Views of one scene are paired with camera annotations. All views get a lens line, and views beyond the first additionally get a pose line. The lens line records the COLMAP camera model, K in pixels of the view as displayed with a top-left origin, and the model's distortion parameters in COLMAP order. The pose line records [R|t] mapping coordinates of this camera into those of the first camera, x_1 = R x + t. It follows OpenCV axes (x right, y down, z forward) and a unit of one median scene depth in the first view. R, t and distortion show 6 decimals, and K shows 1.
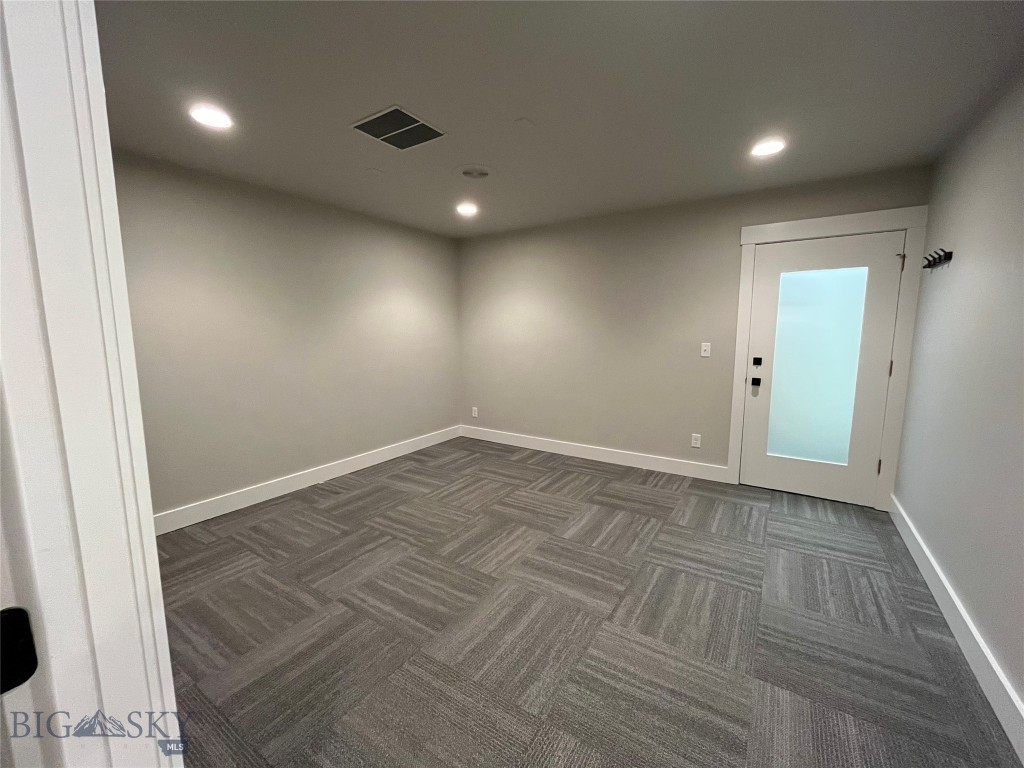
lens RADIAL K [[415.4, 0, 512.0], [0, 415.4, 384.0], [0, 0, 1]] dist [-0.001848, -0.000999]
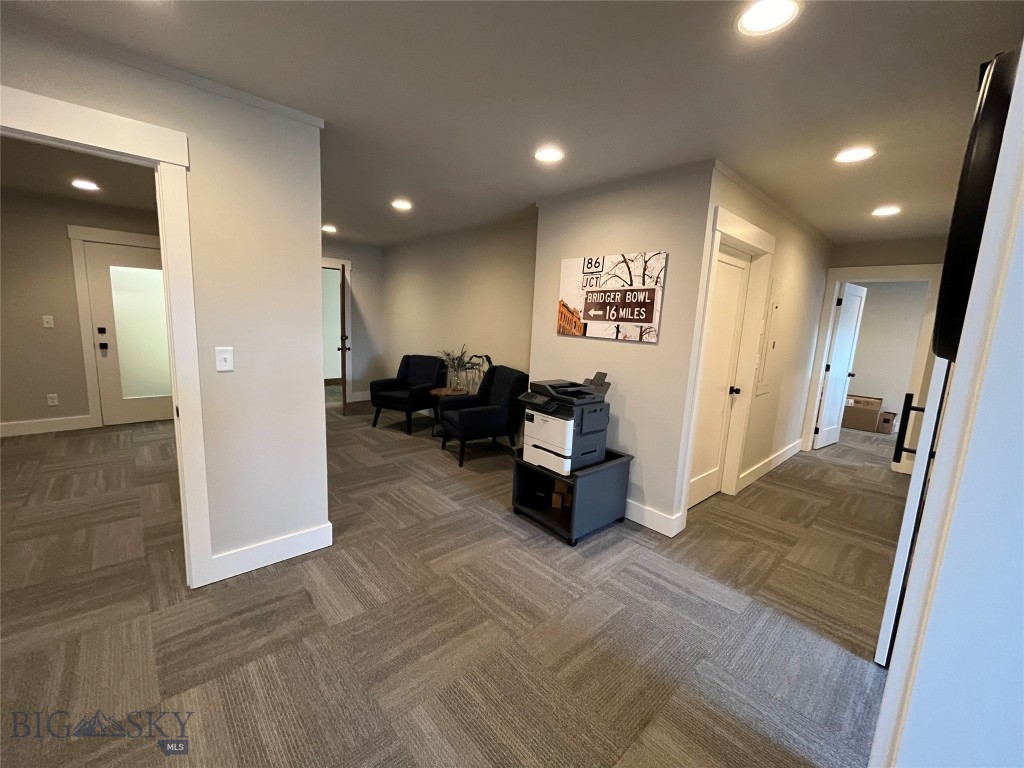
lens RADIAL K [[415.4, 0, 512.0], [0, 415.4, 384.0], [0, 0, 1]] dist [-0.001848, -0.000999]
pose [[0.243293, -0.142144, 0.959481, -0.386408], [0.073847, 0.989047, 0.127799, 0.042388], [-0.967138, 0.039762, 0.251125, -0.596369]]
